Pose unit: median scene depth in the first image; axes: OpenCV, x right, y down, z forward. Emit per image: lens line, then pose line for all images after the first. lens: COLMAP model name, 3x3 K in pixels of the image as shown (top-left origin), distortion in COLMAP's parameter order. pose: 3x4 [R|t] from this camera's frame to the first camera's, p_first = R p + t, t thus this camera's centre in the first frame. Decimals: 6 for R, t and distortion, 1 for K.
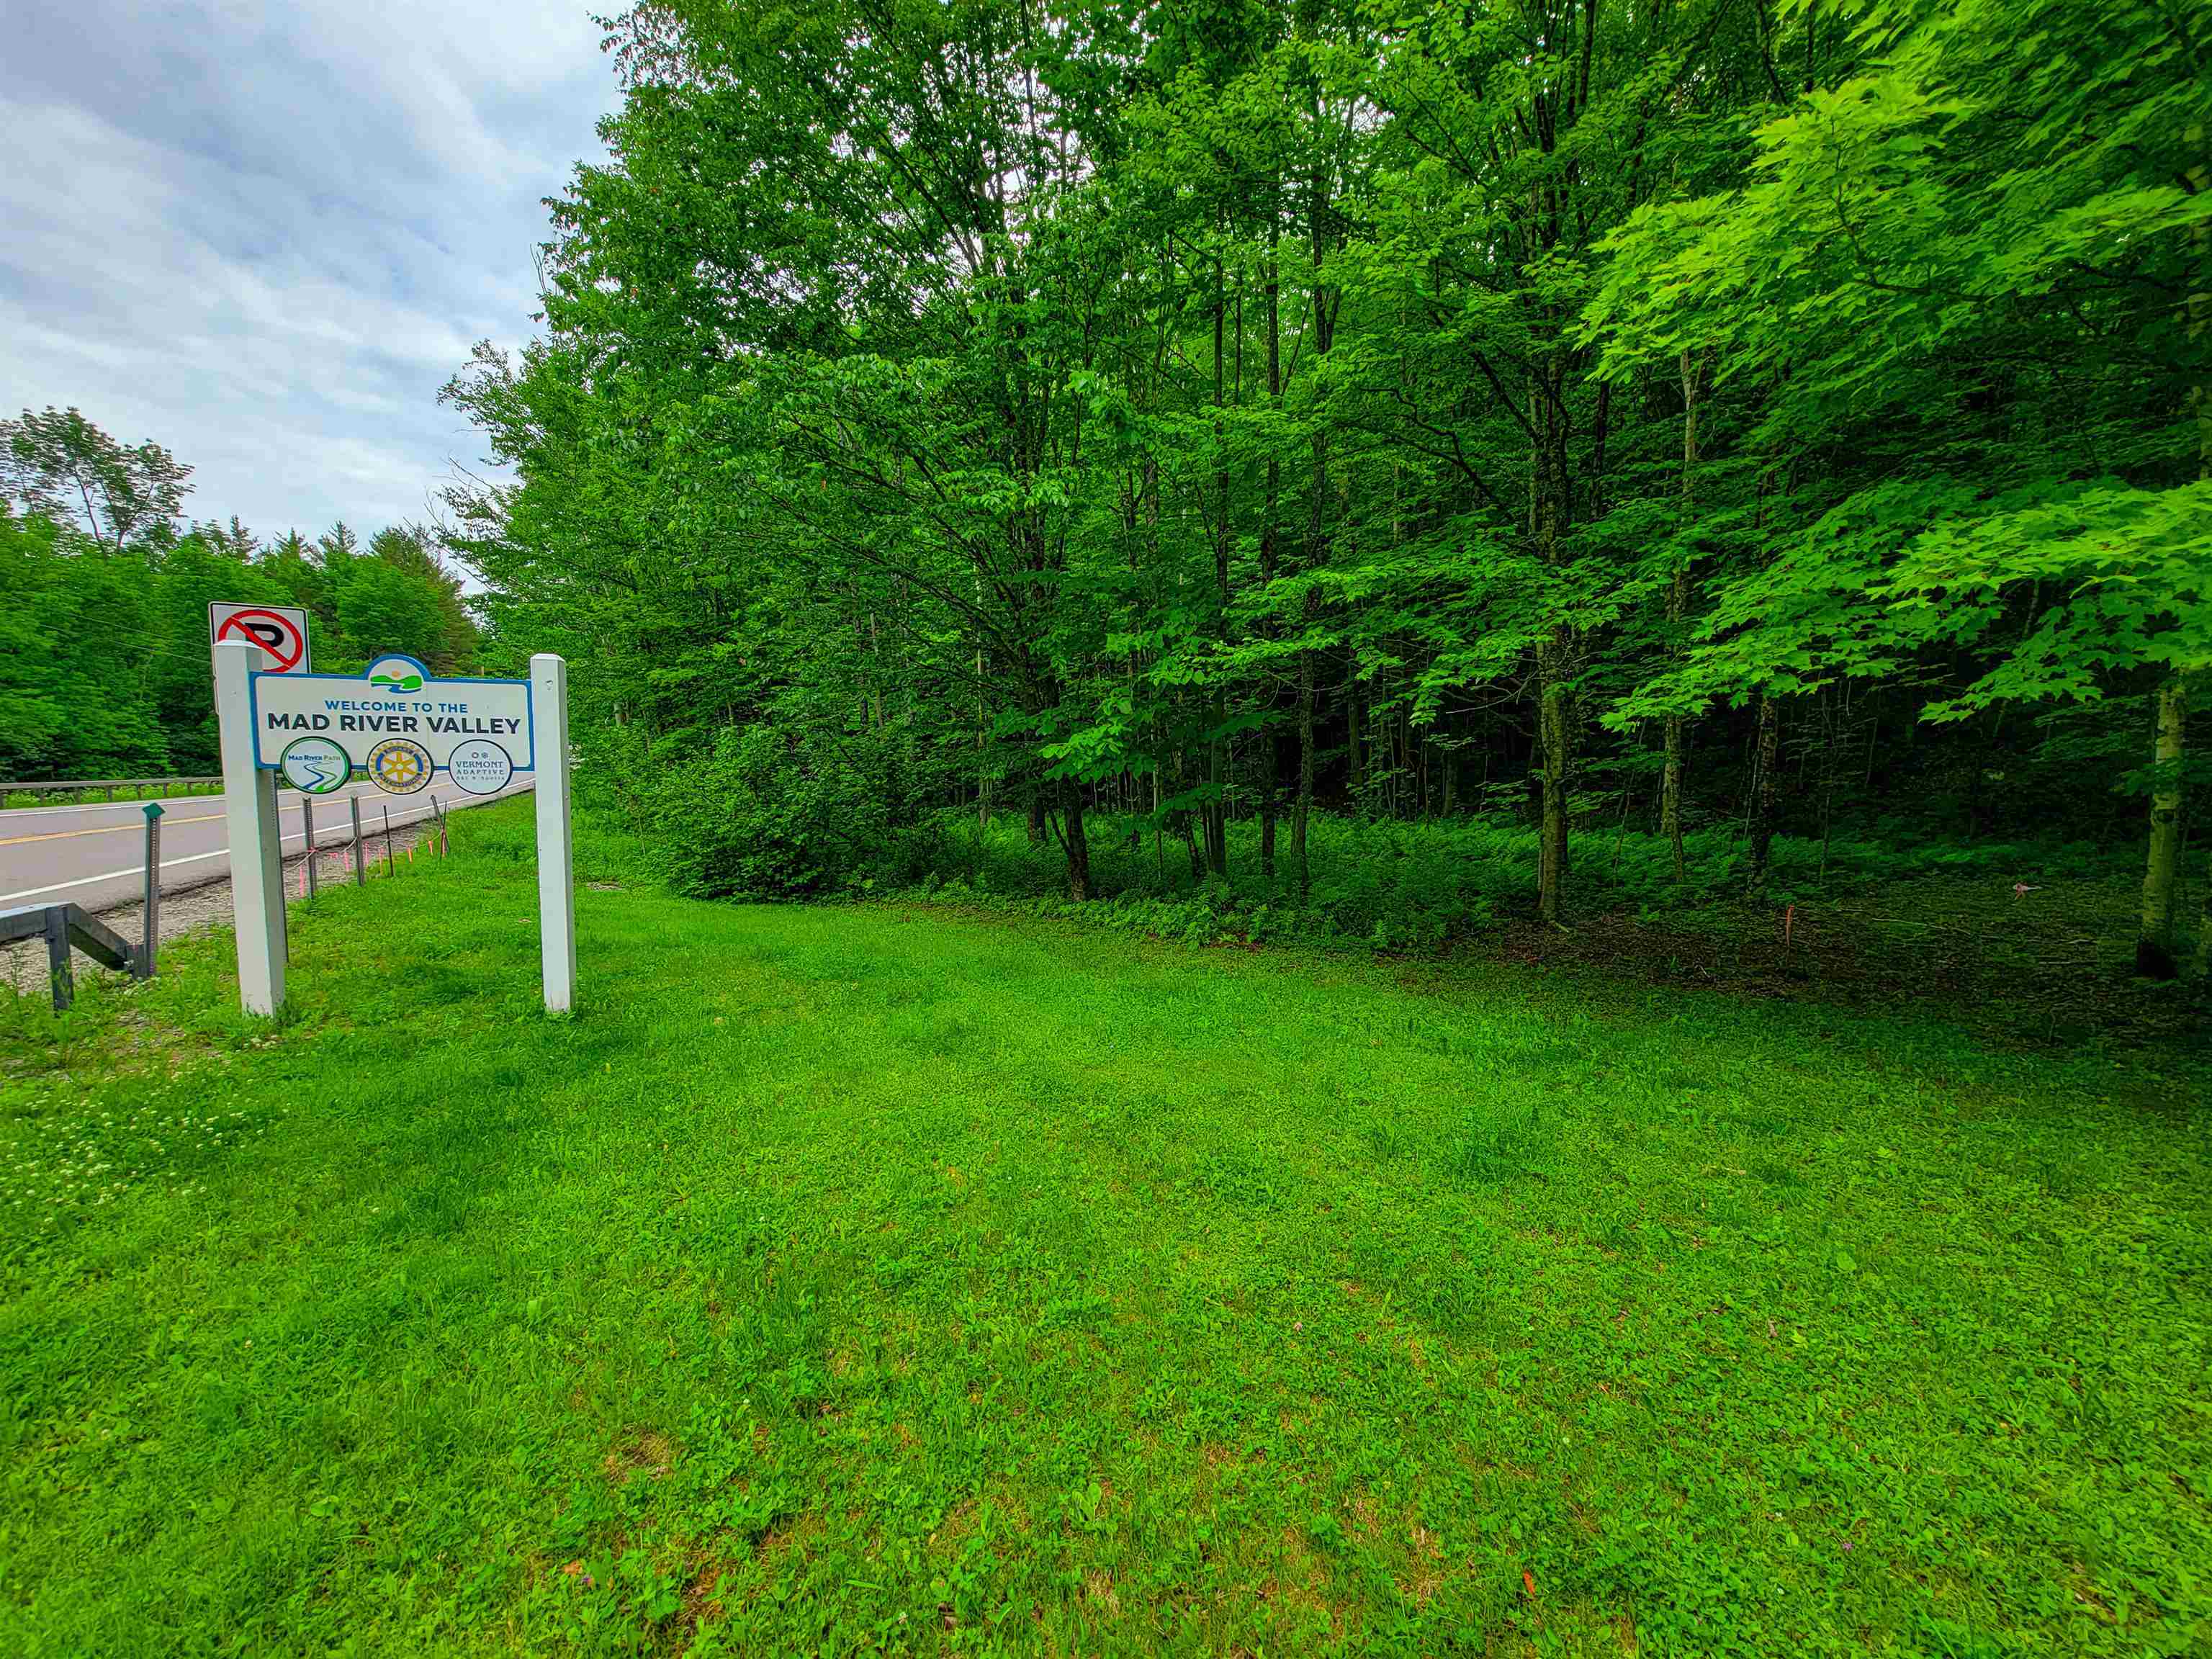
lens RADIAL K [[887.2, 0, 1119.2], [0, 887.2, 839.7], [0, 0, 1]] dist [0.002194, 0.000212]
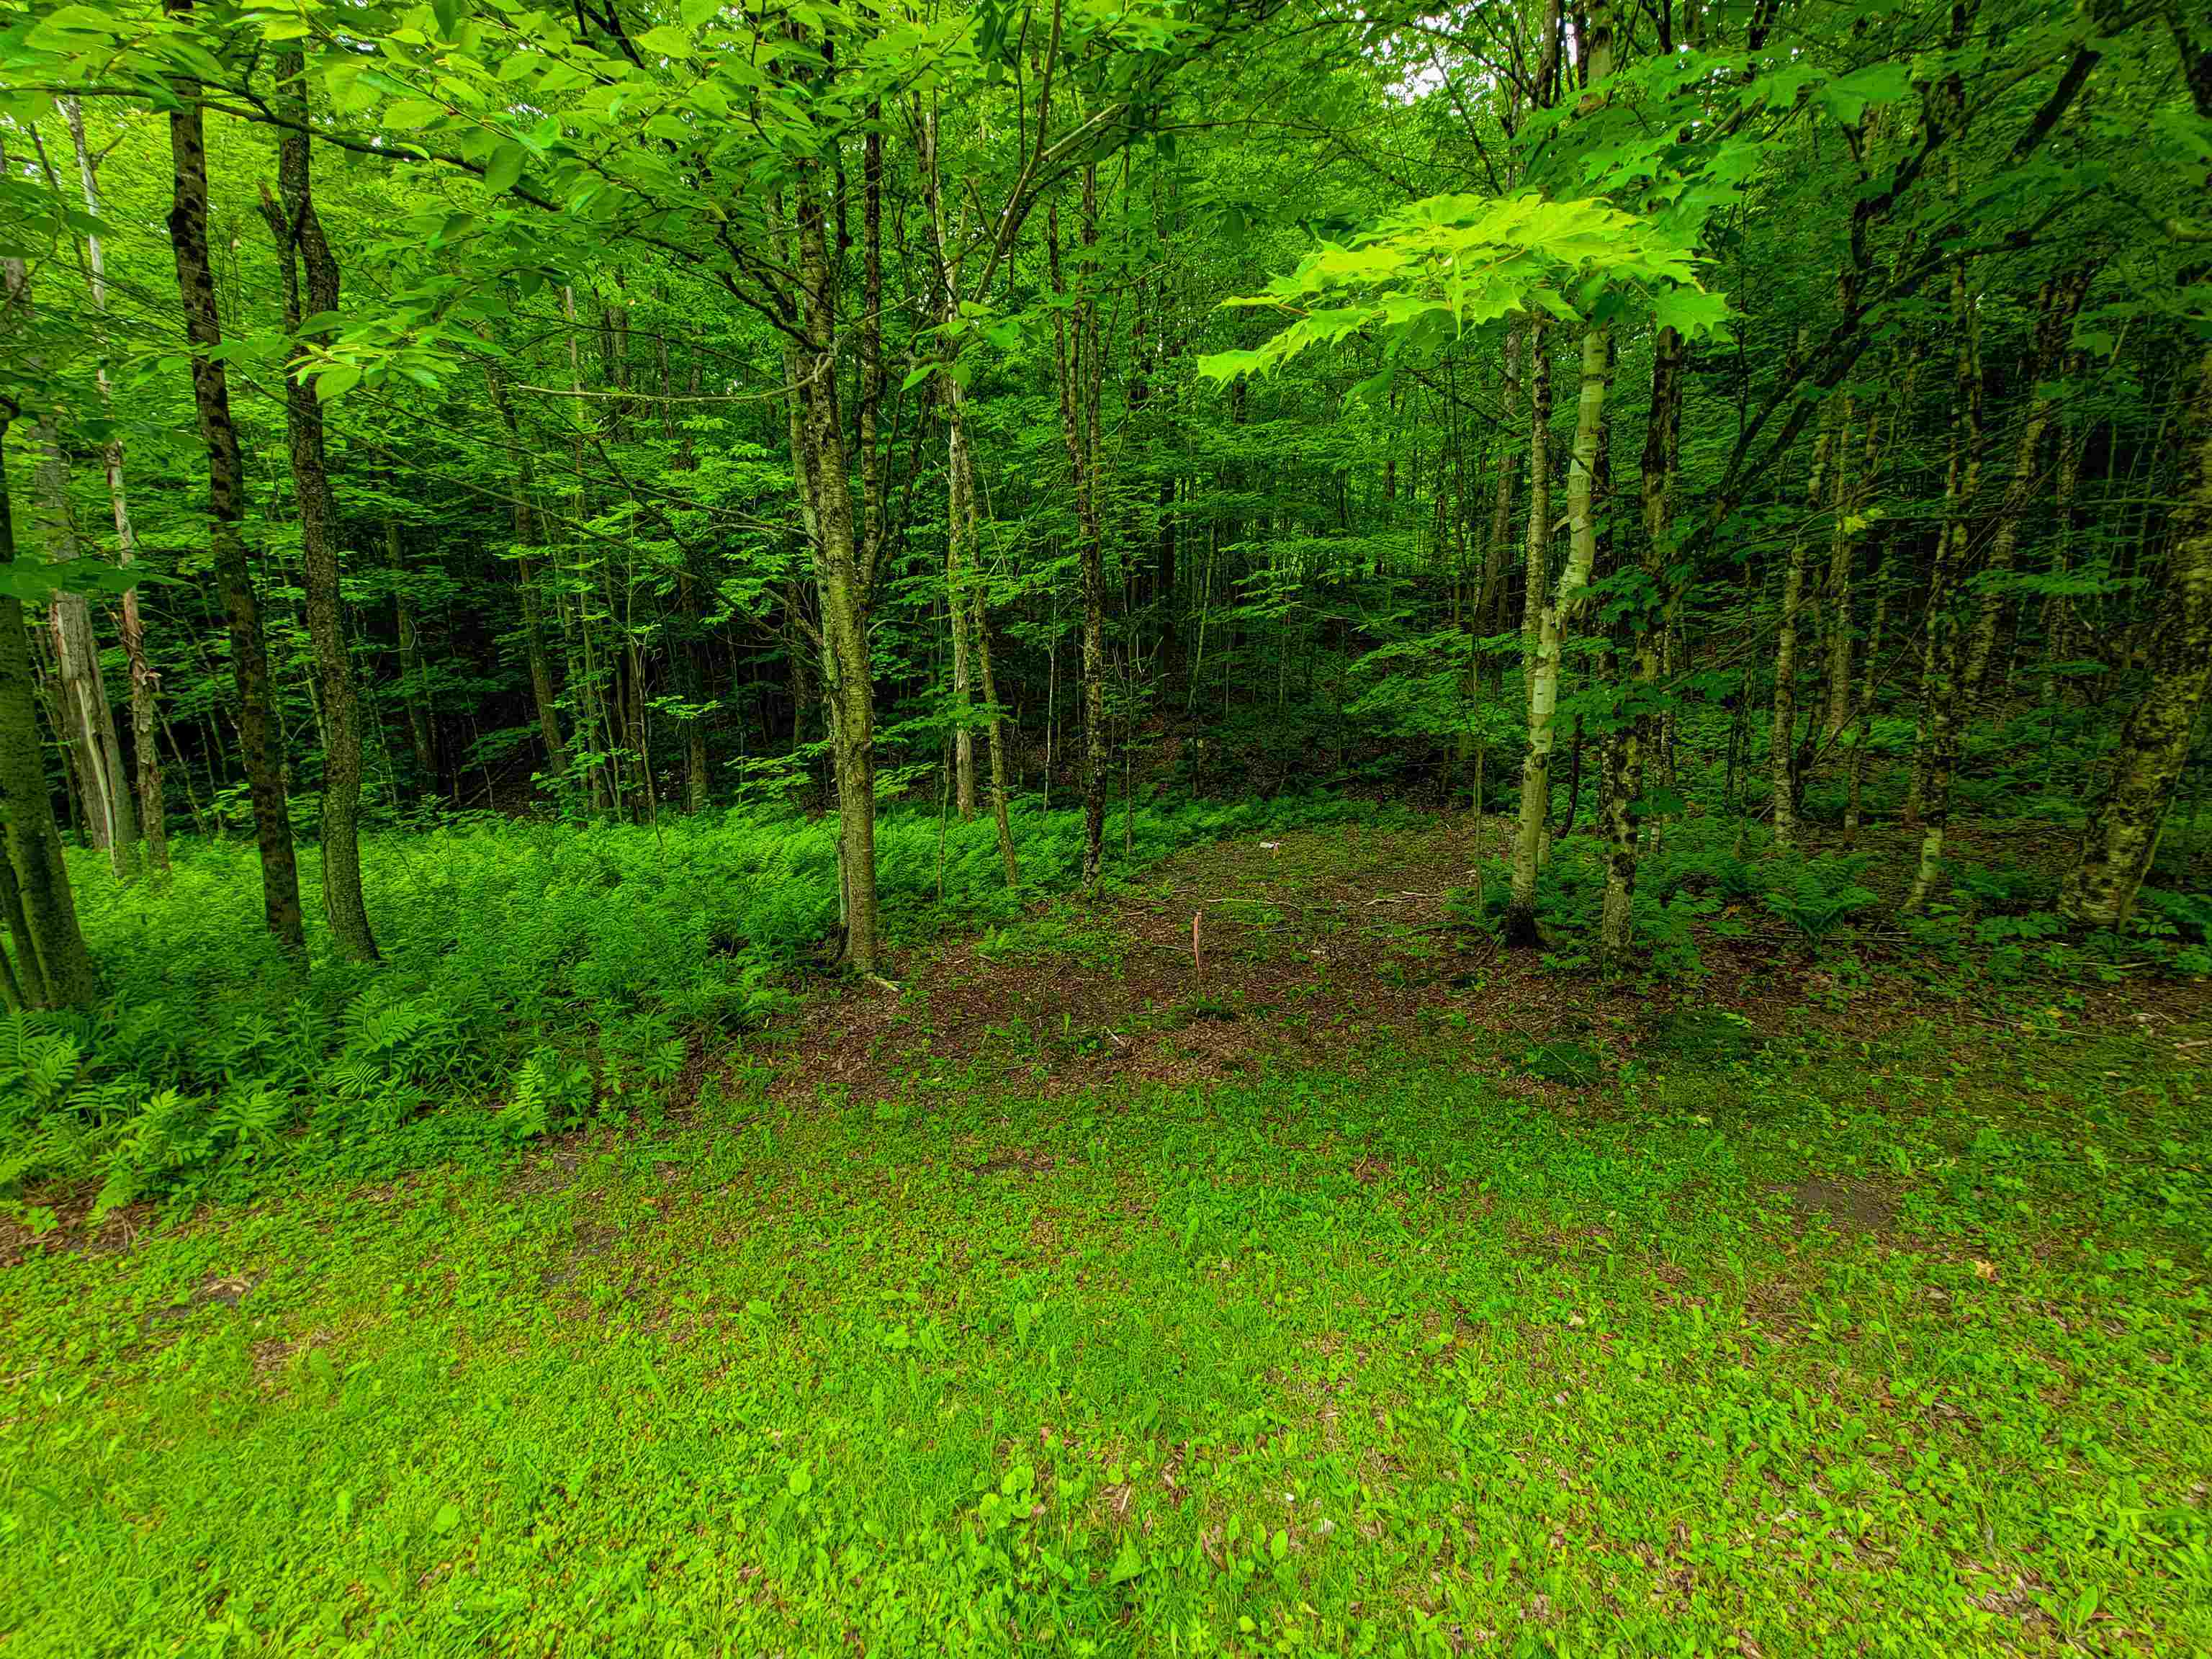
lens RADIAL K [[887.2, 0, 1121.0], [0, 887.2, 832.3], [0, 0, 1]] dist [0.002194, 0.000212]
pose [[0.703712, -0.084723, 0.705415, 0.169468], [0.082892, 0.995875, 0.036916, -0.013898], [-0.705633, 0.032495, 0.707832, 0.401338]]
